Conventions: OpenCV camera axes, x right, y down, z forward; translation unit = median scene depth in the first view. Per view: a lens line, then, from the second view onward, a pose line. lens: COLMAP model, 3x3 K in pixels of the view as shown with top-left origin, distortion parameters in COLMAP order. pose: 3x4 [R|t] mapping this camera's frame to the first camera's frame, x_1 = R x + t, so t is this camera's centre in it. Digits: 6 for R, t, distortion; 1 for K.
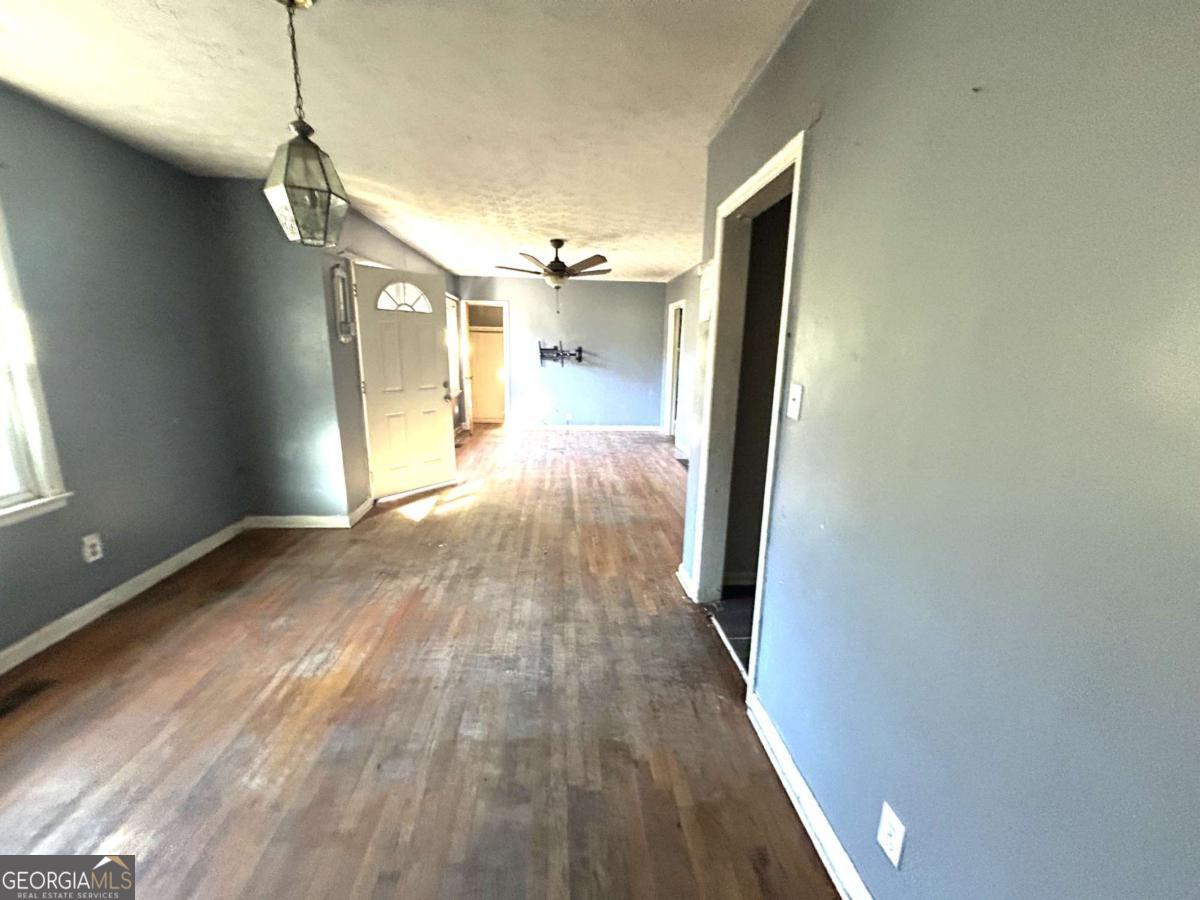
lens RADIAL K [[477.4, 0, 605.8], [0, 477.4, 456.1], [0, 0, 1]] dist [-0.001349, 0.000130]
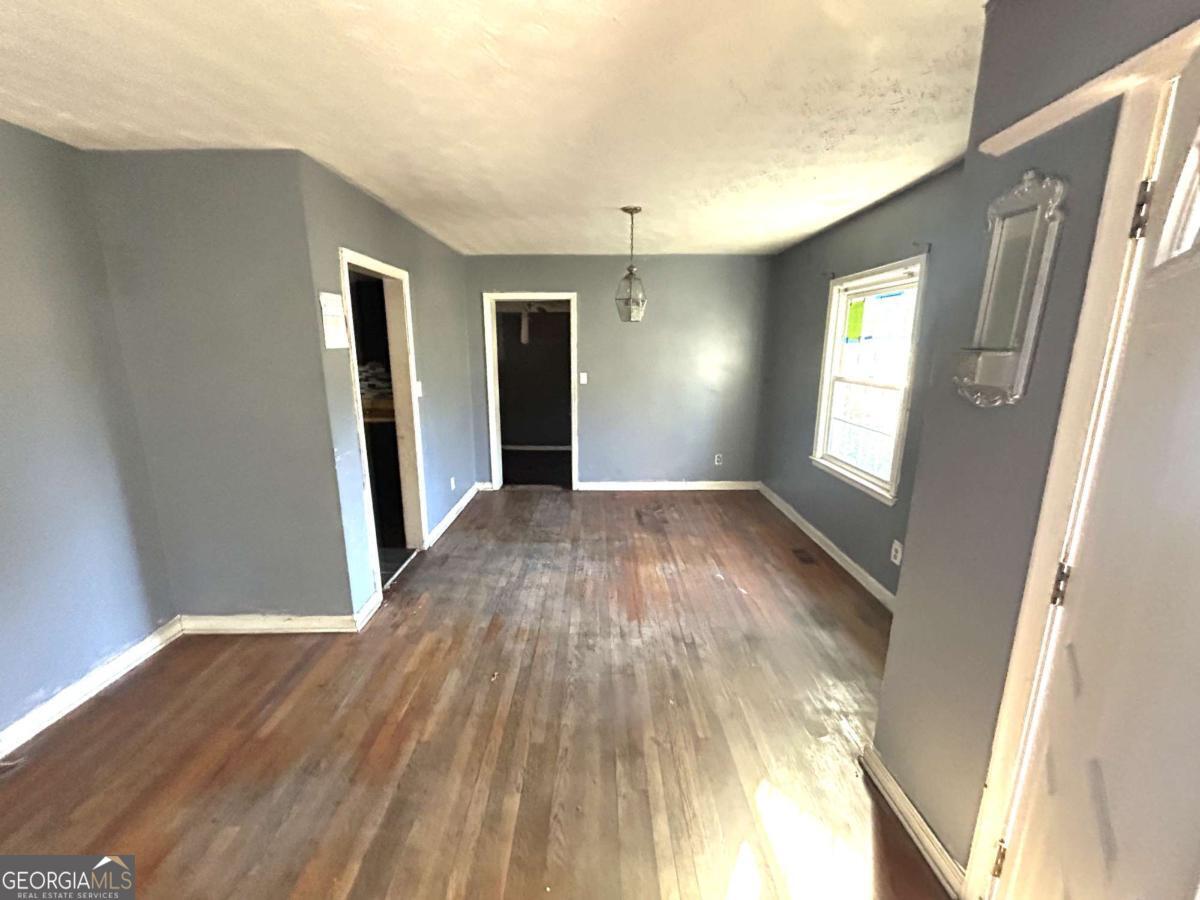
lens RADIAL K [[477.4, 0, 603.7], [0, 477.4, 453.0], [0, 0, 1]] dist [-0.001349, 0.000130]
pose [[-0.996228, -0.035650, 0.079112, -0.409163], [0.001973, 0.902168, 0.431381, -0.488371], [-0.086751, 0.429910, -0.898695, 1.841111]]
